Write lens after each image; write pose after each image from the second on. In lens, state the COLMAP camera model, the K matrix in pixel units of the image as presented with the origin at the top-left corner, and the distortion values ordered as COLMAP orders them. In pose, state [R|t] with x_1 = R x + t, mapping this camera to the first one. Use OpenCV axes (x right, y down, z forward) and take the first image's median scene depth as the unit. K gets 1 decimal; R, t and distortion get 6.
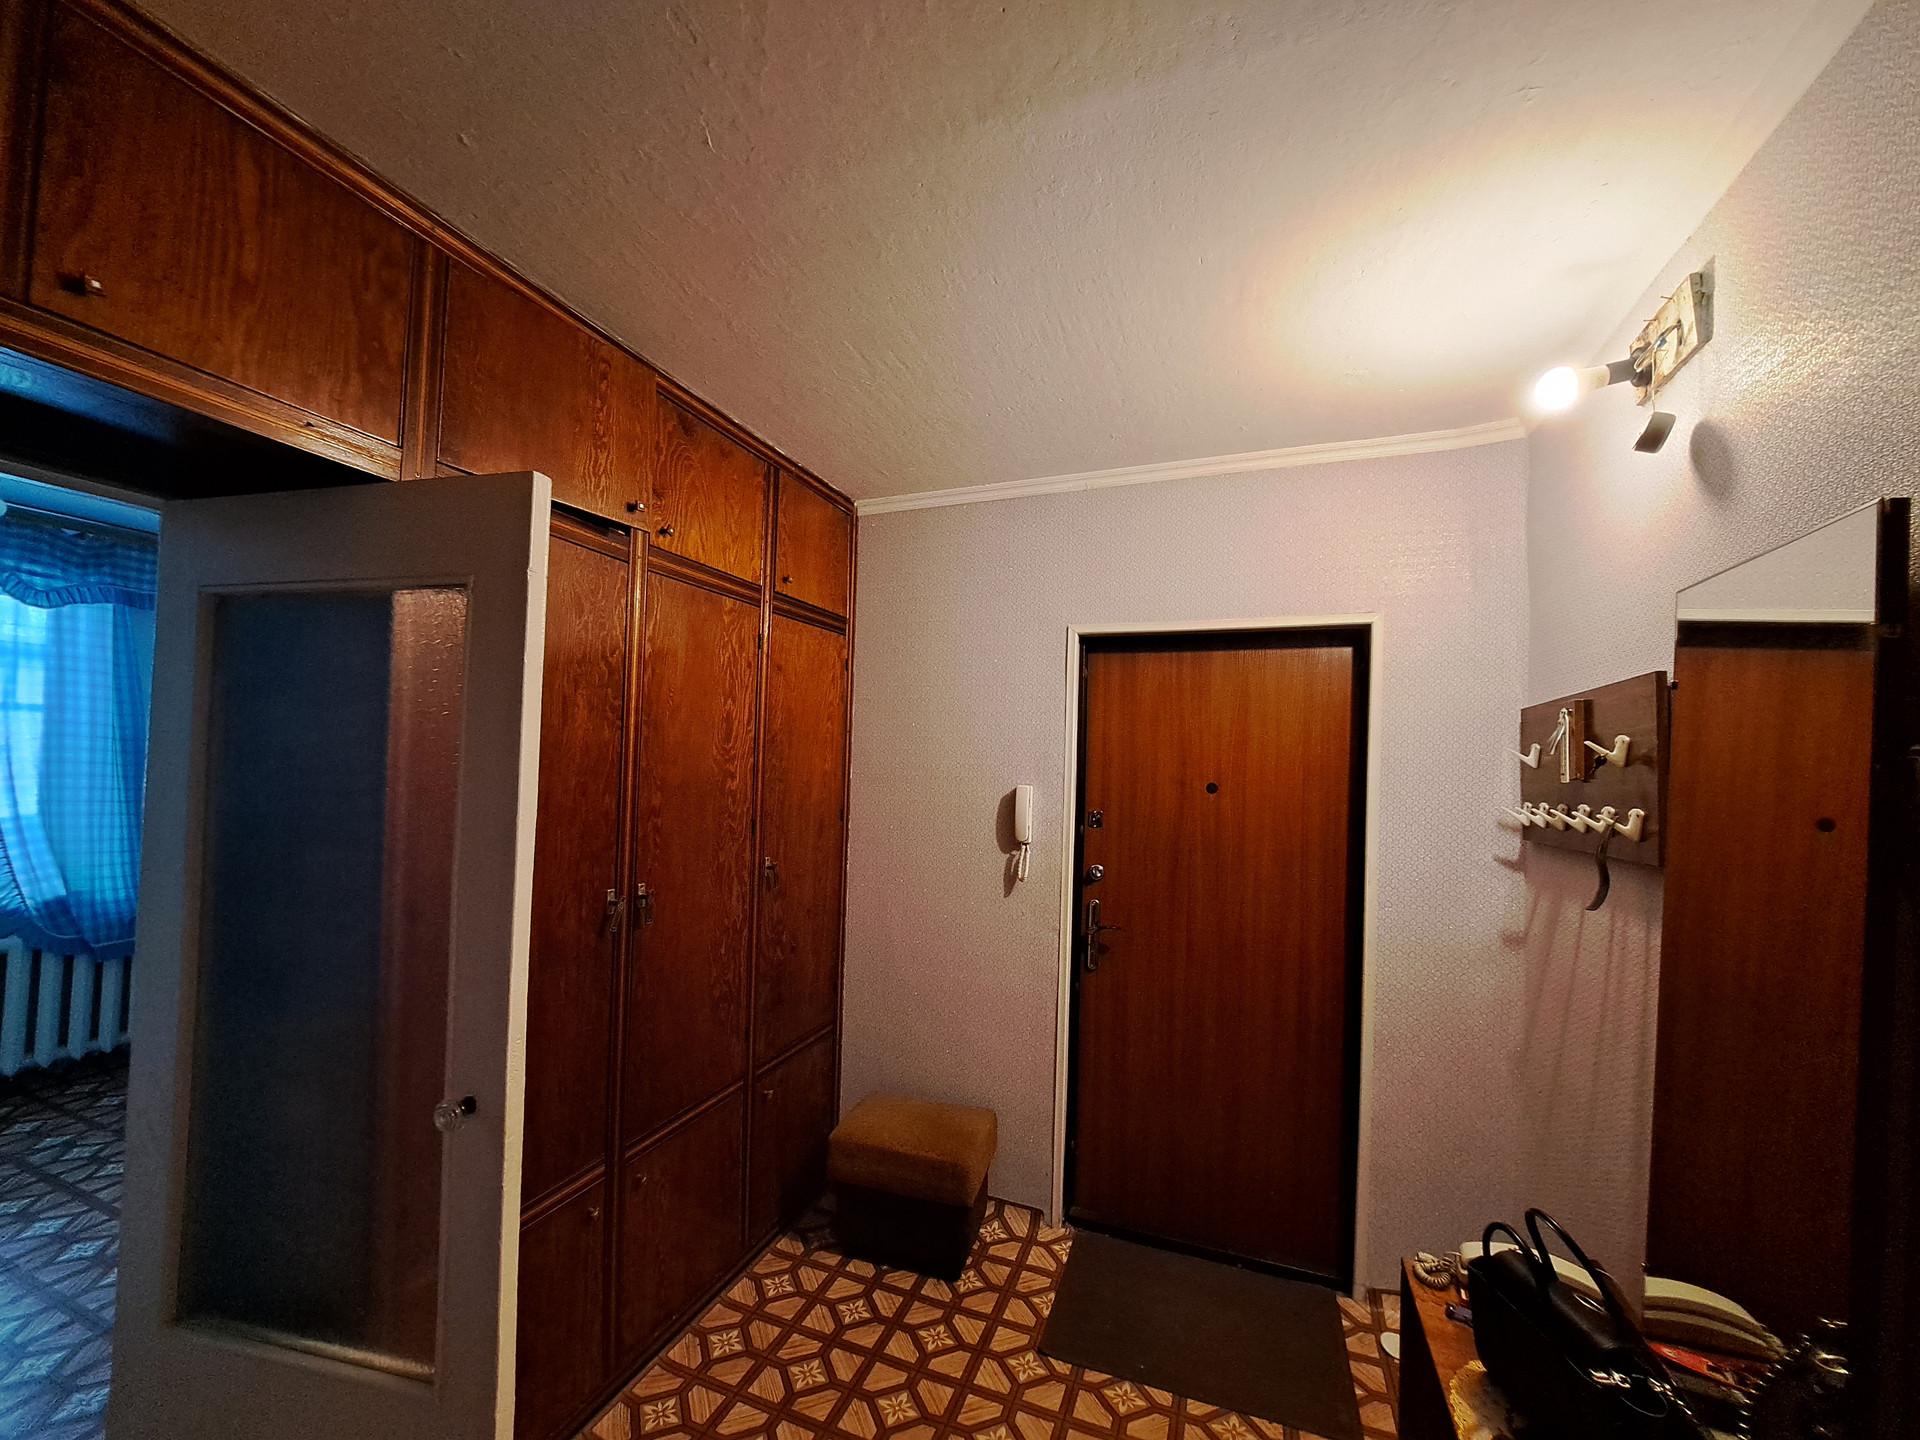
lens RADIAL K [[771.2, 0, 948.9], [0, 771.2, 731.7], [0, 0, 1]] dist [-0.000003, -0.000157]
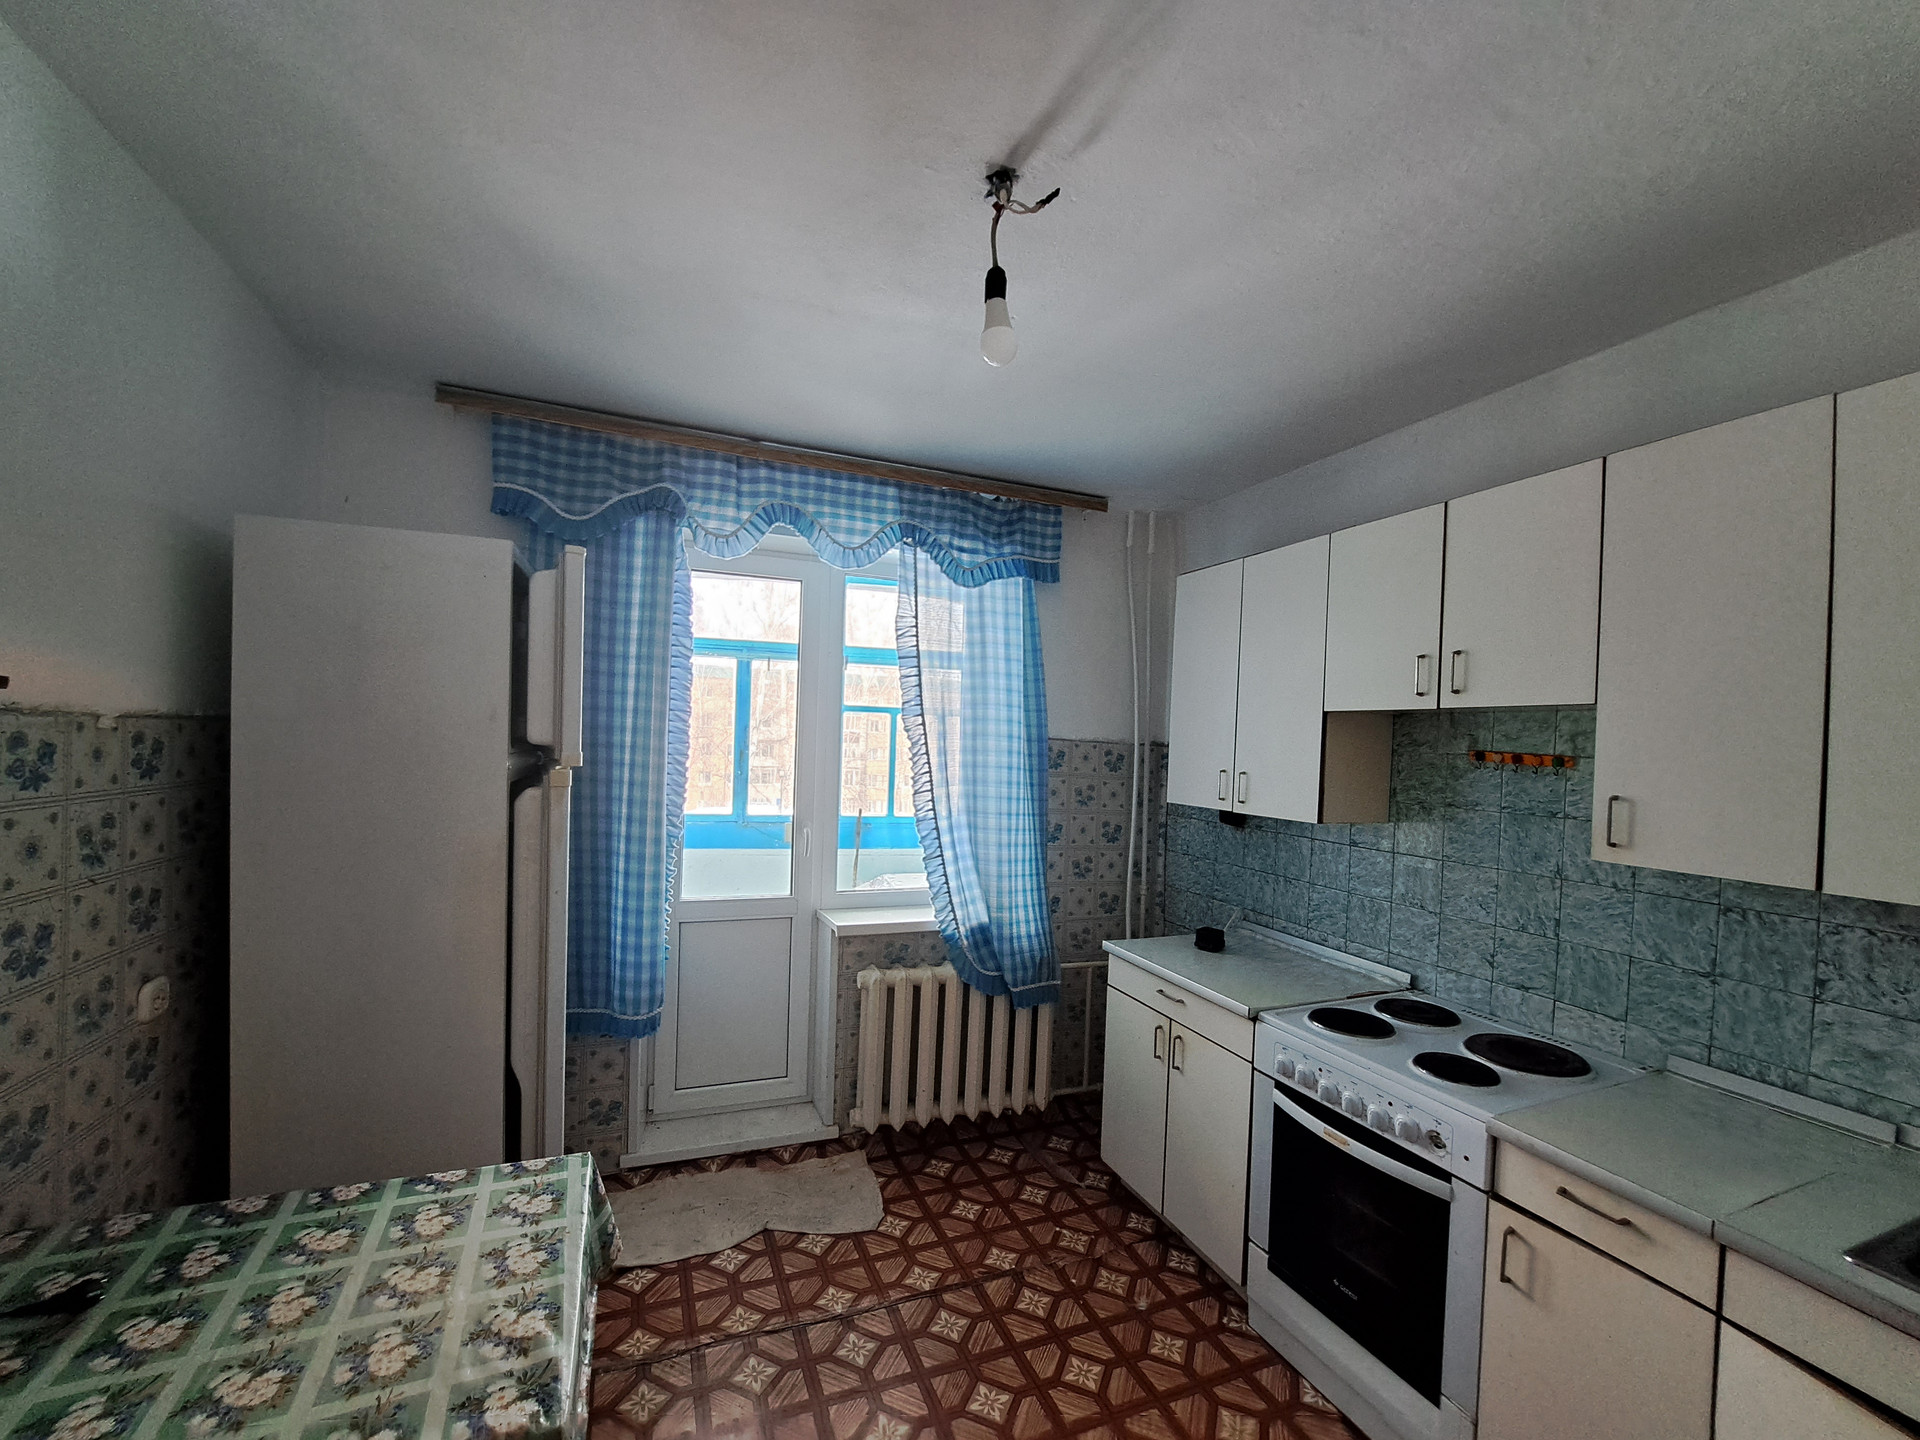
lens RADIAL K [[771.2, 0, 957.4], [0, 771.2, 725.8], [0, 0, 1]] dist [-0.000003, -0.000157]
pose [[0.697566, -0.002340, -0.716516, -0.538456], [0.005892, 0.999980, 0.002470, -0.008621], [0.716496, -0.005945, 0.697566, 0.368531]]
